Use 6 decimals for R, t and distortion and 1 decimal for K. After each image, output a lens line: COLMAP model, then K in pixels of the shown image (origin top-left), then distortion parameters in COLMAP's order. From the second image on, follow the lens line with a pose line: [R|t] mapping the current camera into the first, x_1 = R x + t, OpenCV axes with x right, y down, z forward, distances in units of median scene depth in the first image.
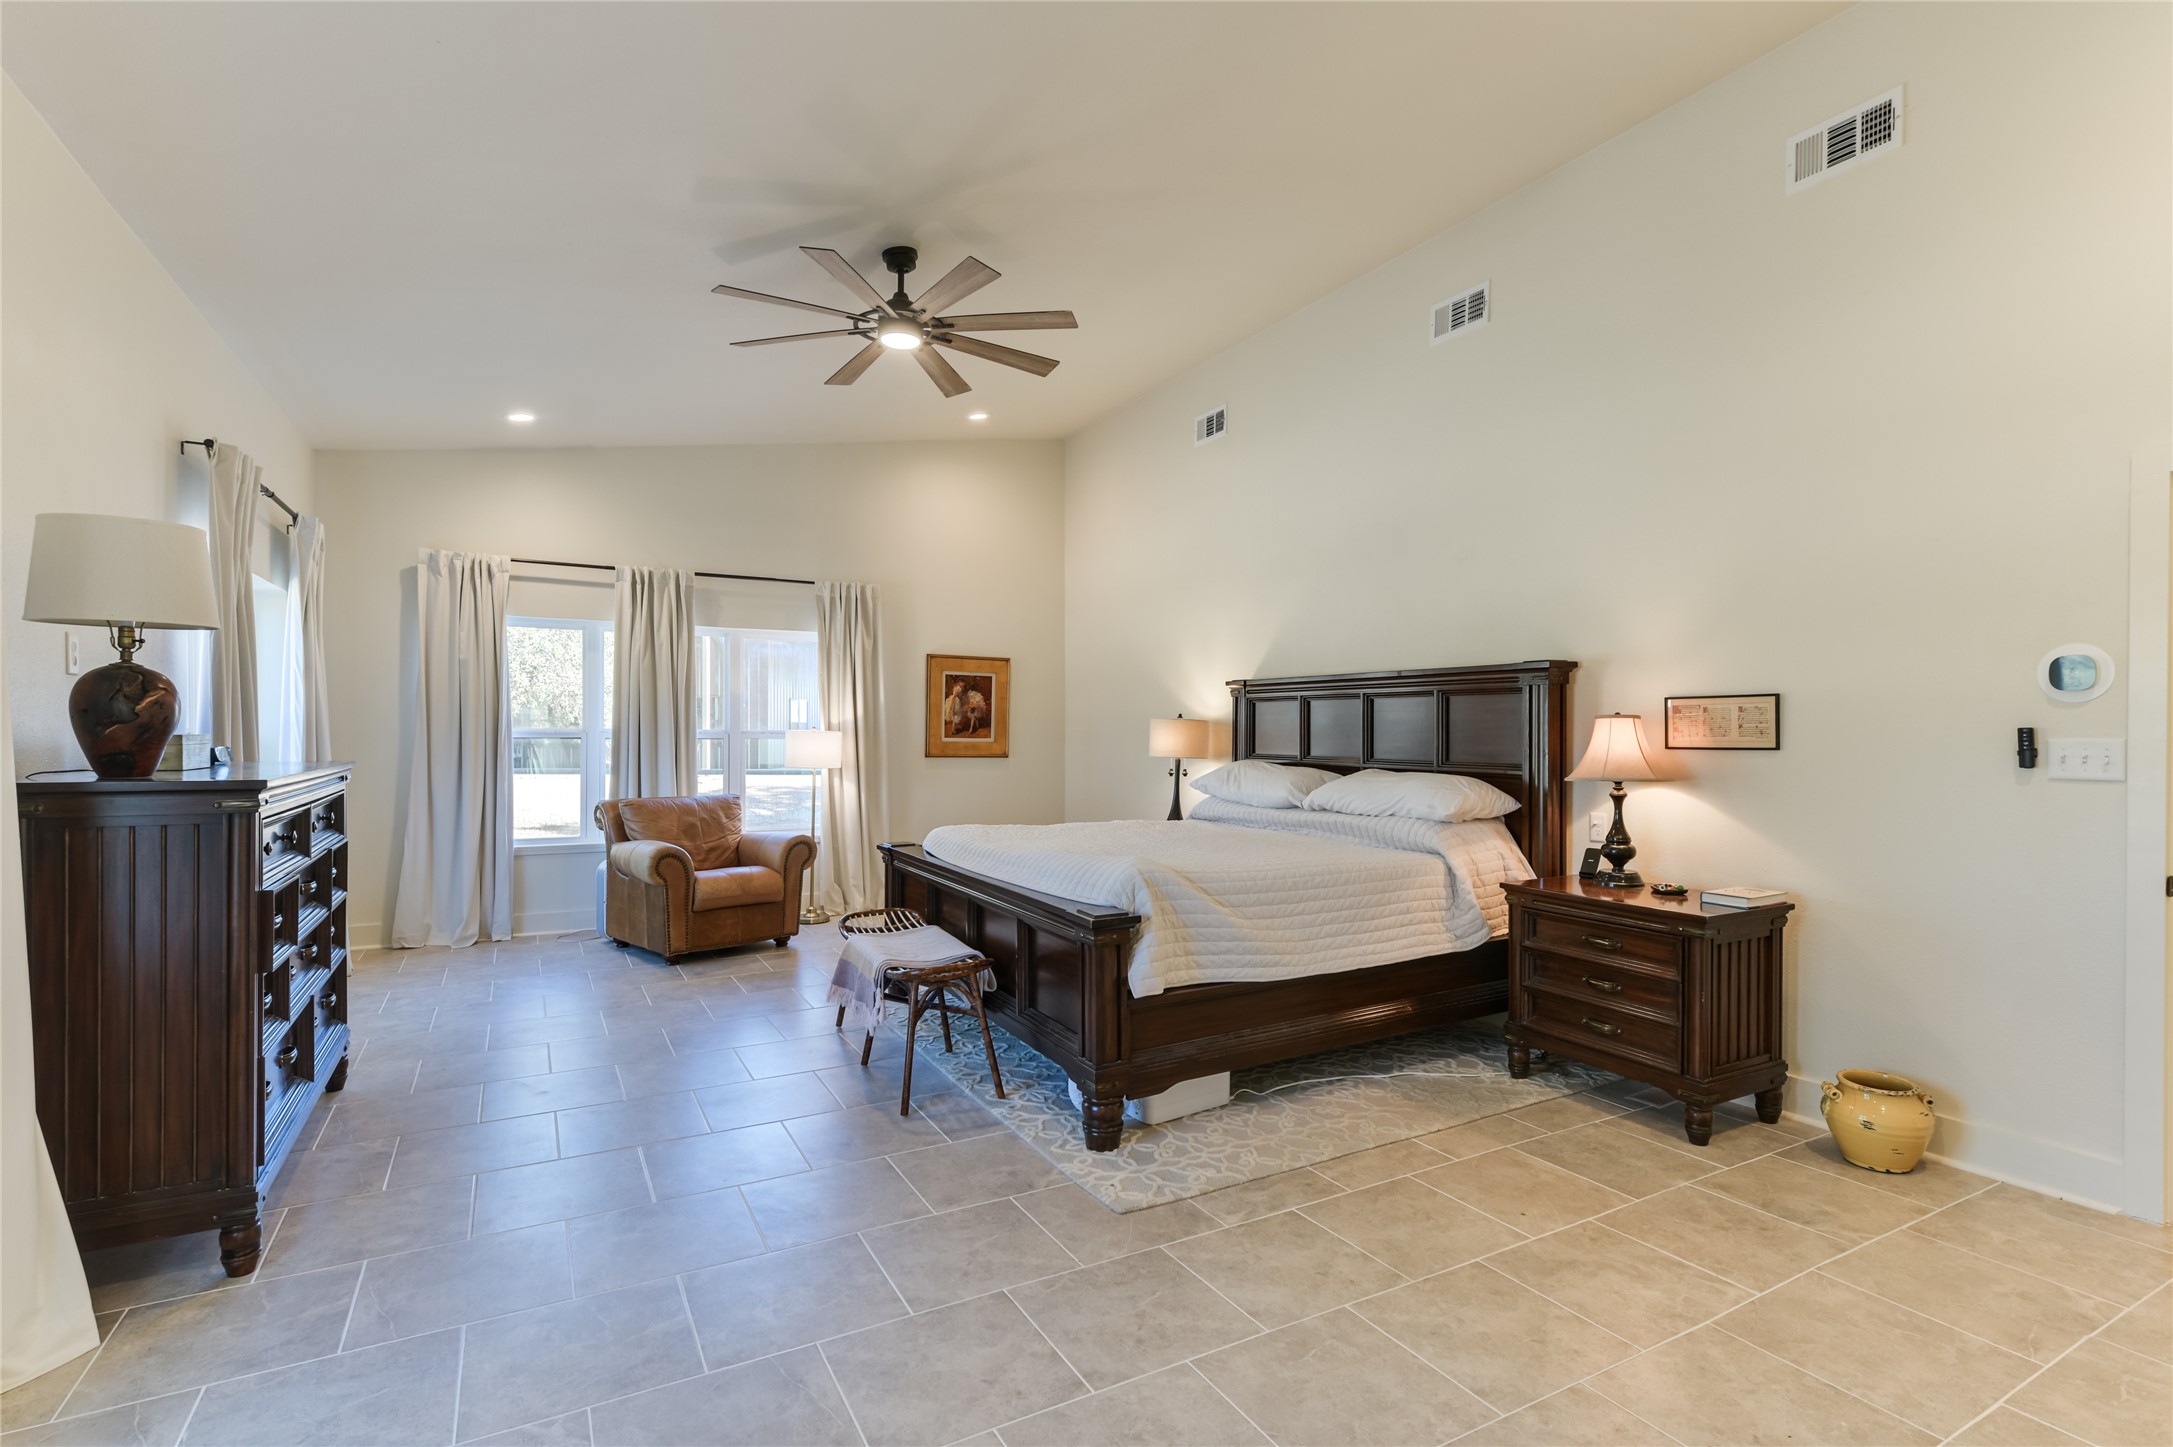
lens RADIAL K [[1028.8, 0, 1086.5], [0, 1028.8, 723.5], [0, 0, 1]] dist [0.000048, -0.000231]
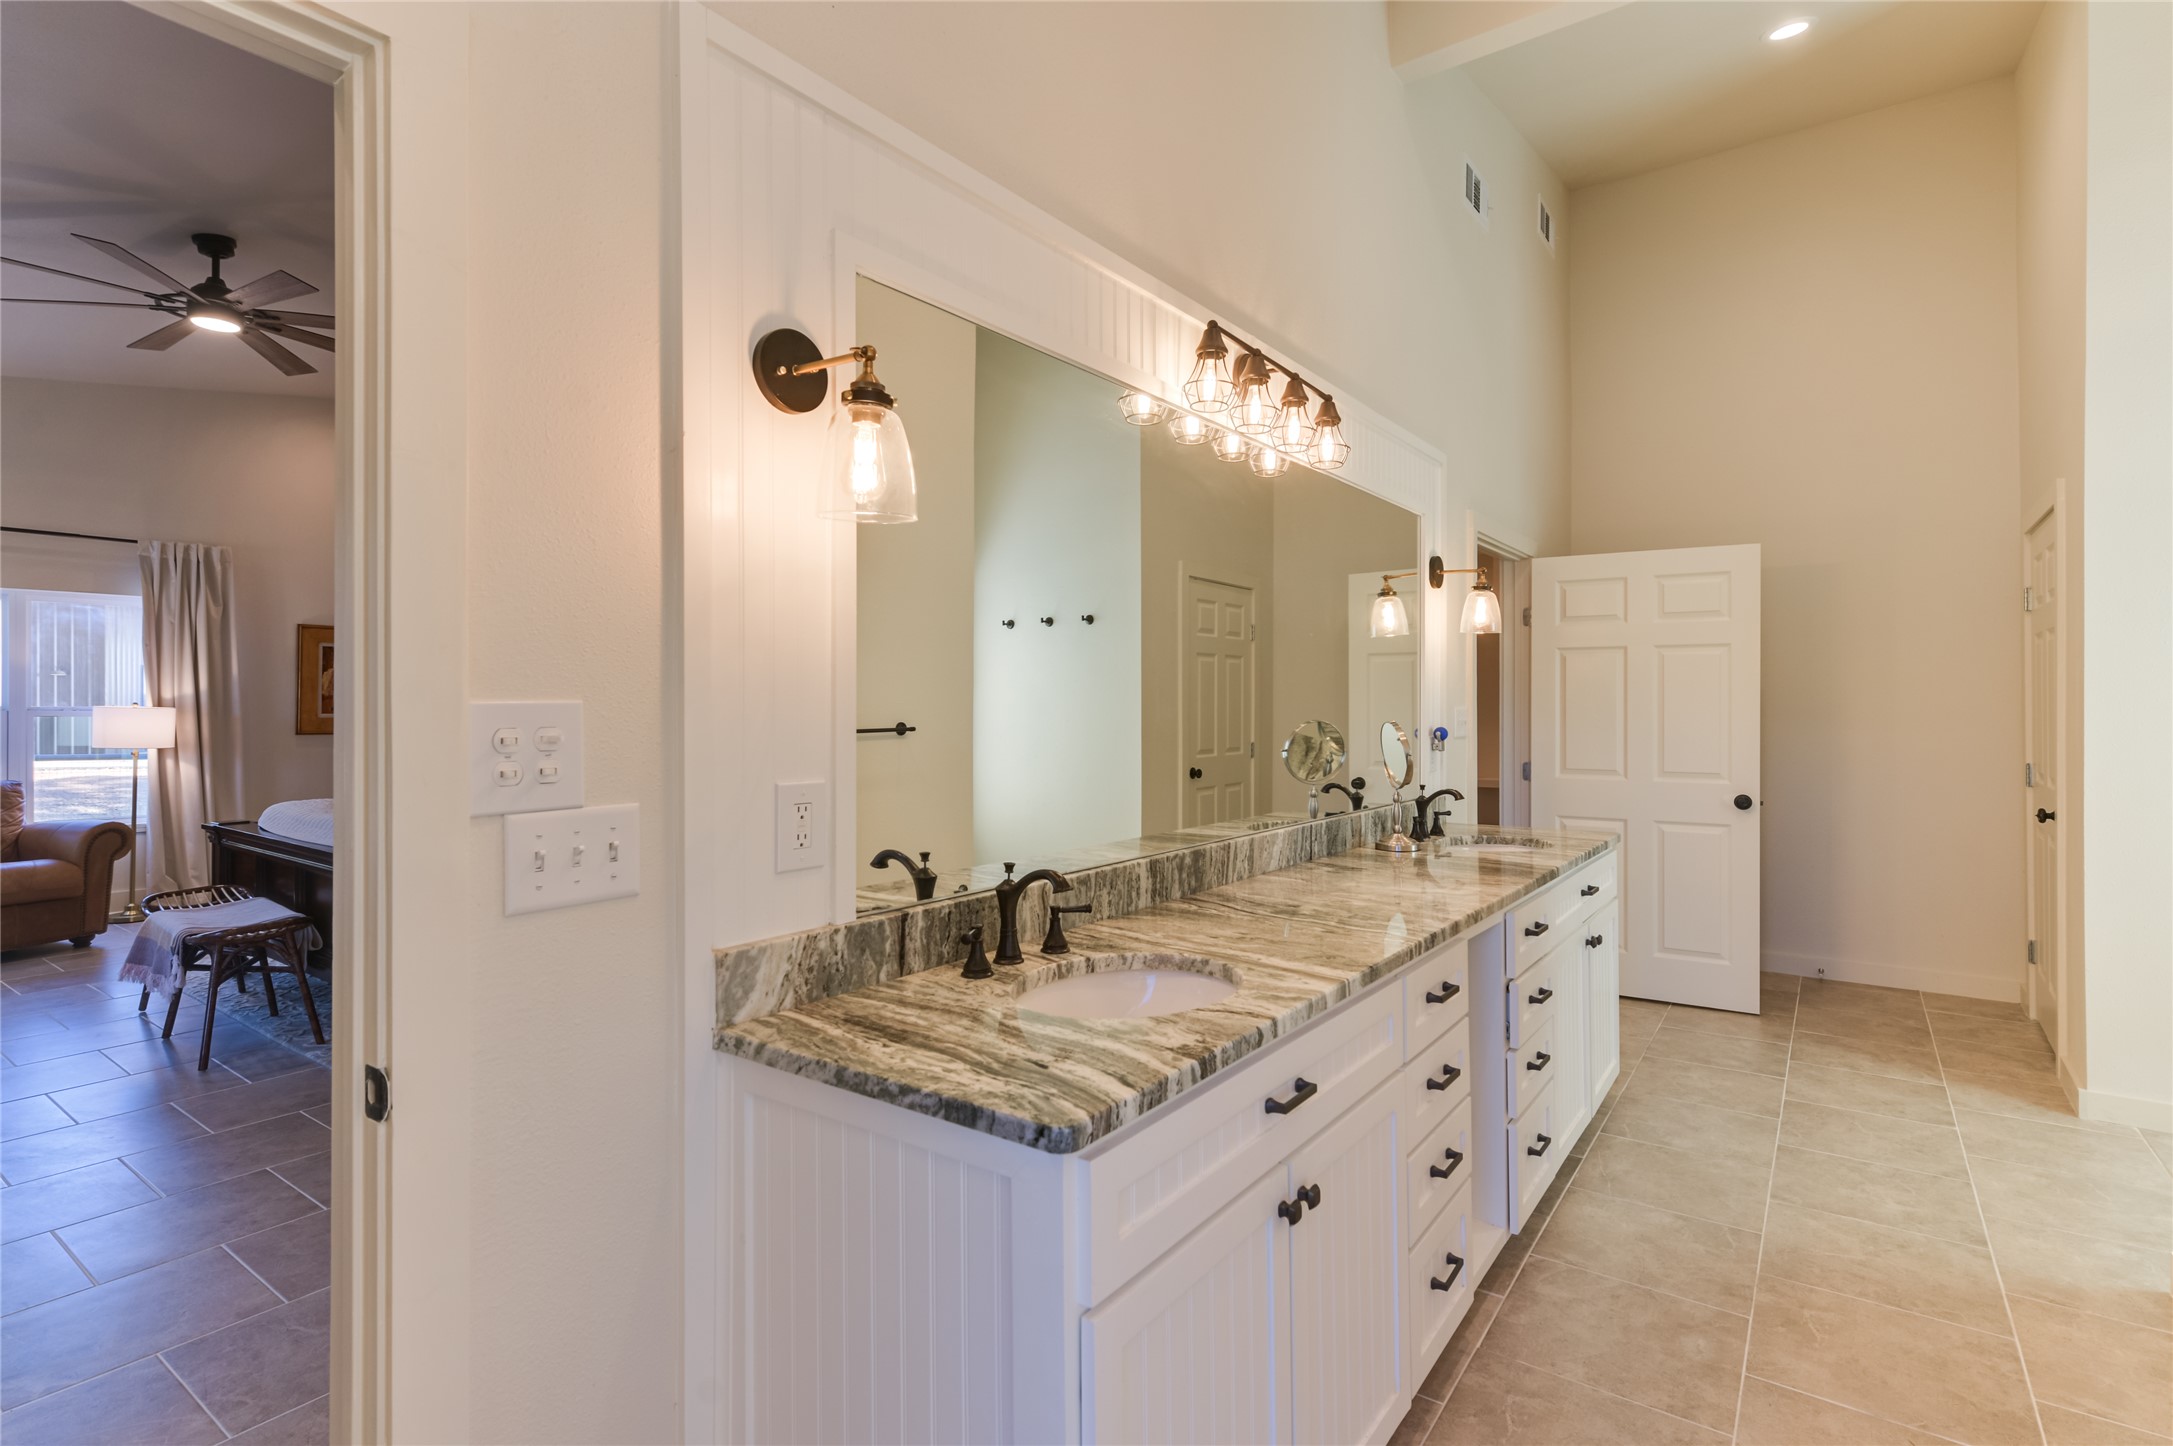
lens RADIAL K [[1045.8, 0, 1079.4], [0, 1045.8, 691.3], [0, 0, 1]] dist [0.009881, -0.001221]
pose [[0.904503, -0.000236, 0.426468, 0.133999], [0.001762, 0.999993, -0.003184, -0.003400], [-0.426464, 0.003631, 0.904497, -0.278027]]
